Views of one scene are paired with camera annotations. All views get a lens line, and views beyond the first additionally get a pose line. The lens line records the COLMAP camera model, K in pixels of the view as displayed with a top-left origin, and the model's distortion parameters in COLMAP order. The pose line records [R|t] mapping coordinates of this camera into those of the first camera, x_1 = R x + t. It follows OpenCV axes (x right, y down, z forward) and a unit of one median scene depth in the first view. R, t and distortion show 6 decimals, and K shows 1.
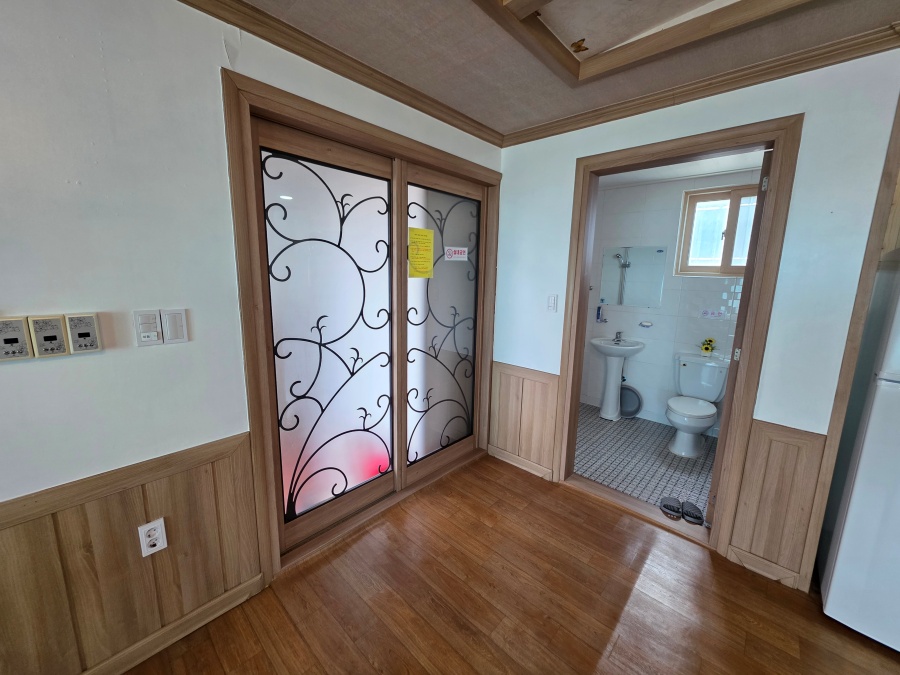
lens RADIAL K [[356.8, 0, 448.1], [0, 356.8, 332.1], [0, 0, 1]] dist [0.000250, 0.000130]
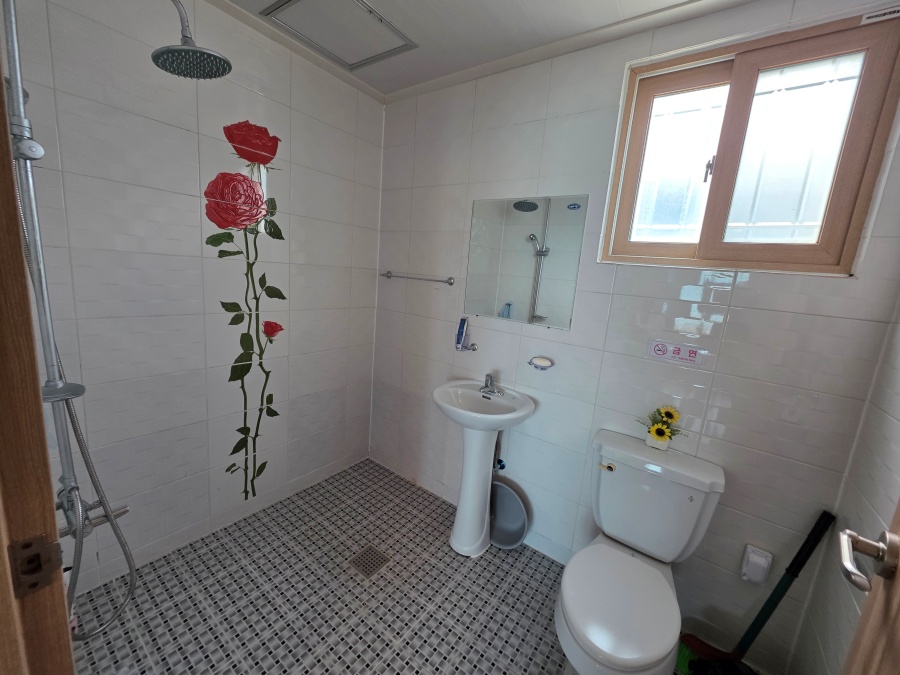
lens RADIAL K [[356.8, 0, 448.1], [0, 356.8, 332.1], [0, 0, 1]] dist [0.000250, 0.000130]
pose [[0.992689, 0.039776, 0.113955, 0.389418], [-0.041076, 0.999115, 0.009079, -0.063518], [-0.113493, -0.013693, 0.993444, 0.563625]]
